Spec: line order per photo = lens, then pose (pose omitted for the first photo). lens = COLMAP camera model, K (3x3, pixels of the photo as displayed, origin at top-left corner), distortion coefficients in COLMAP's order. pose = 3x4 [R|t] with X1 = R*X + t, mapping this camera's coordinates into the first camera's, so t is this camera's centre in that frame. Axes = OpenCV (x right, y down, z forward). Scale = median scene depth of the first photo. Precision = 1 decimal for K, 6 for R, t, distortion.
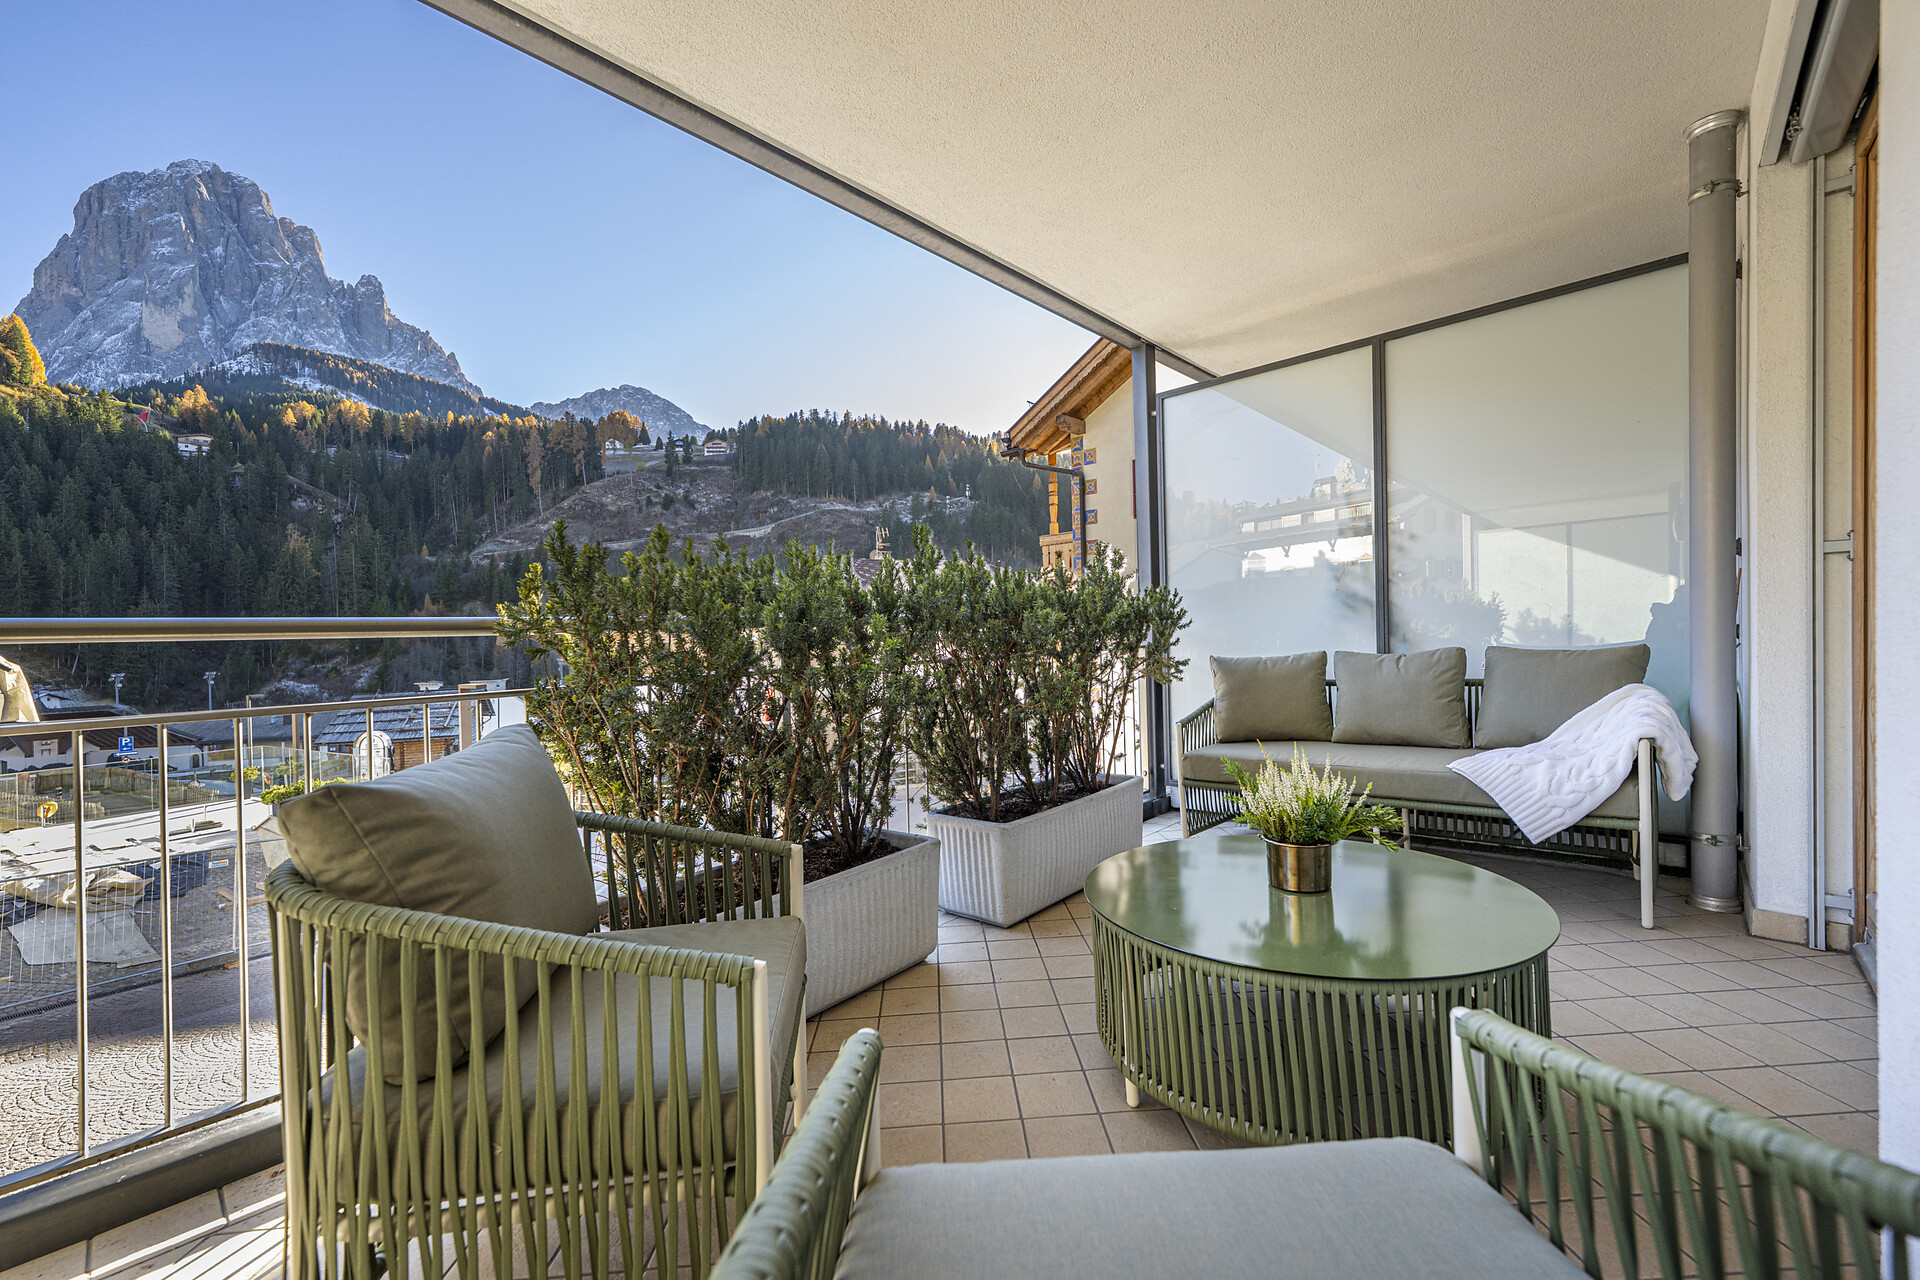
lens RADIAL K [[757.2, 0, 969.7], [0, 757.2, 643.9], [0, 0, 1]] dist [-0.003404, 0.000767]
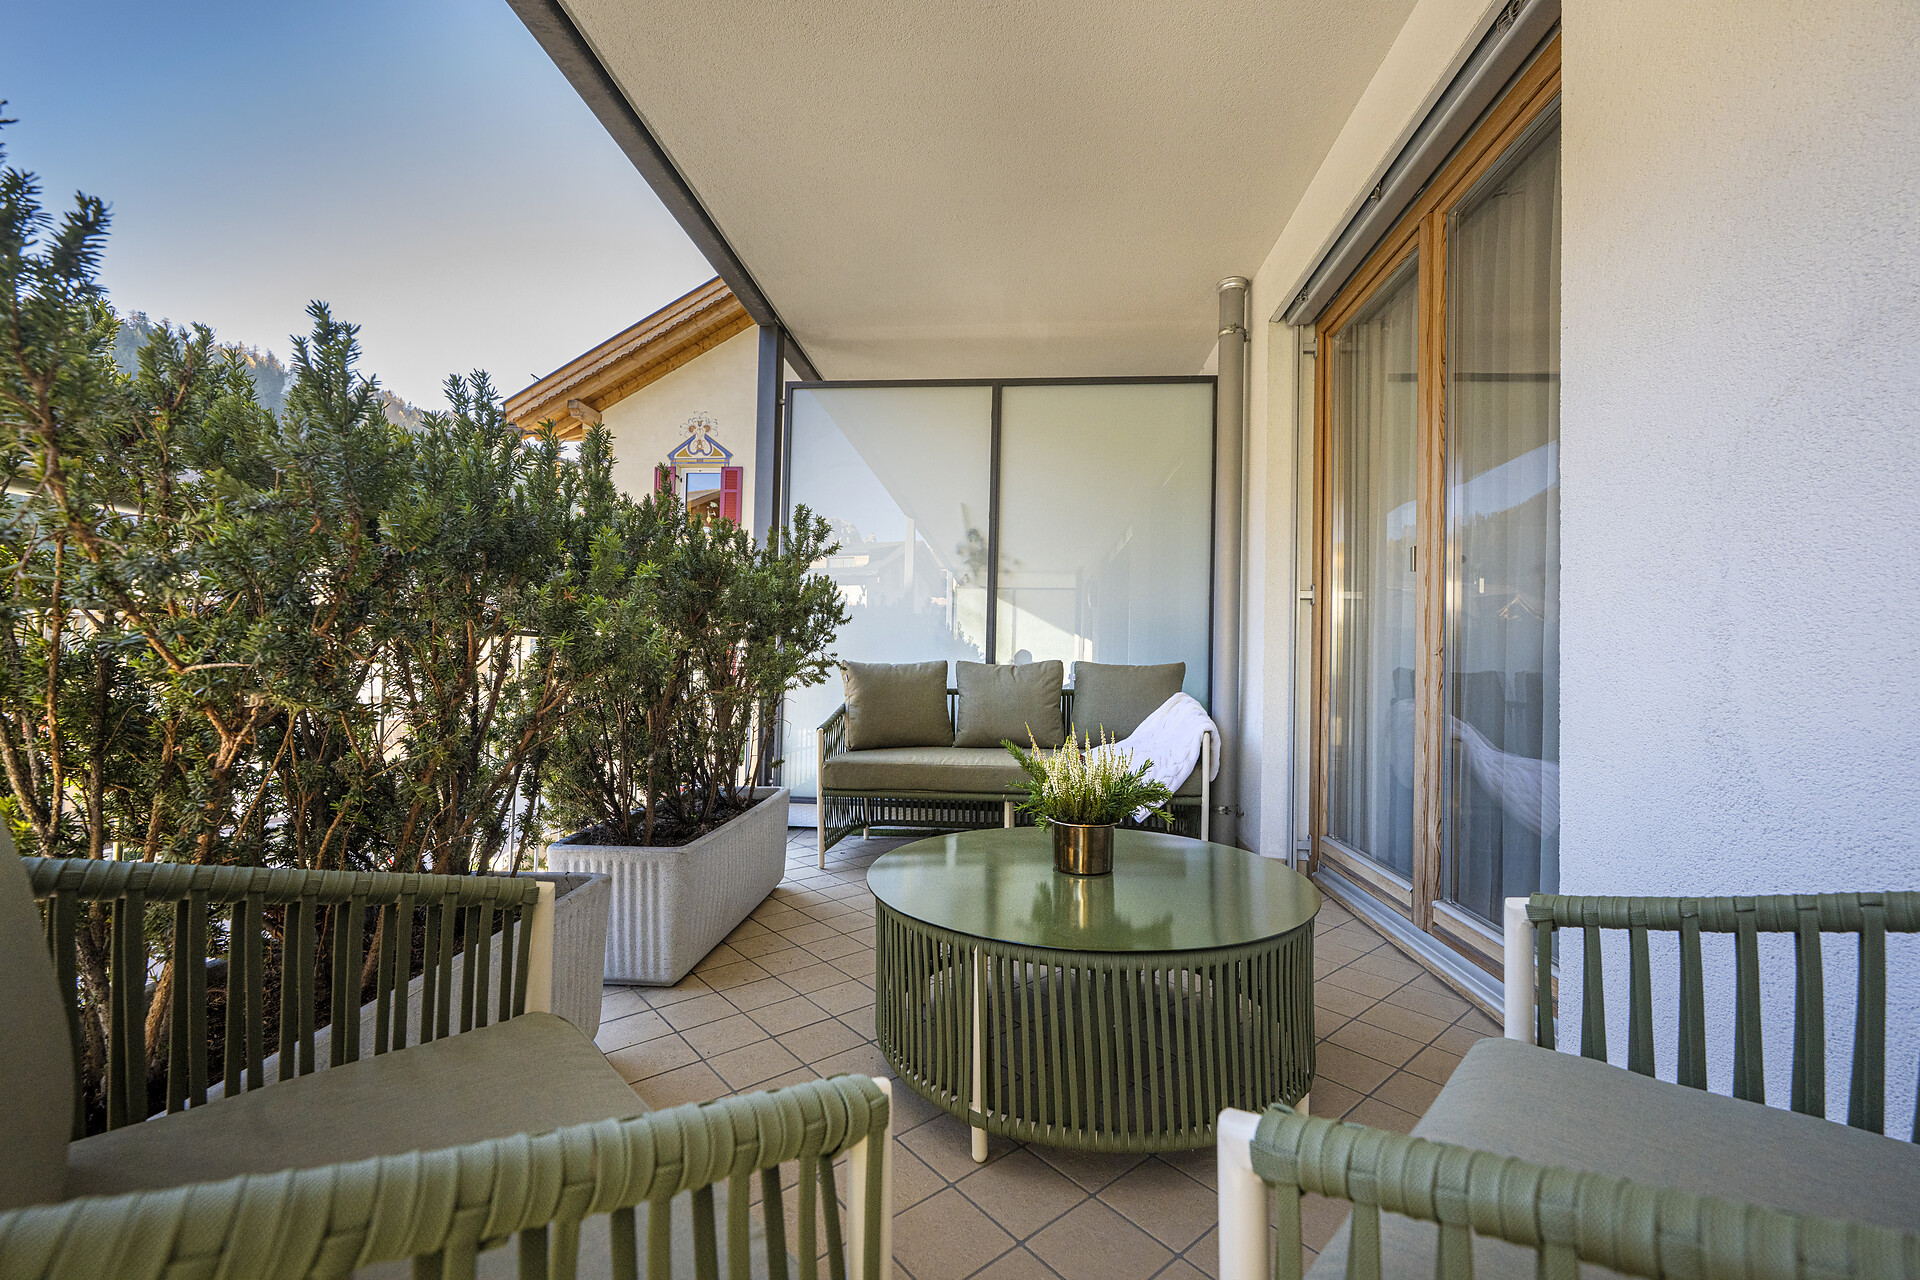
lens RADIAL K [[757.2, 0, 960.3], [0, 757.2, 651.3], [0, 0, 1]] dist [-0.003404, 0.000767]
pose [[0.791936, 0.064842, 0.607151, -0.158193], [-0.042569, 0.997789, -0.051036, 0.051945], [-0.609118, 0.014572, 0.792946, 0.170890]]
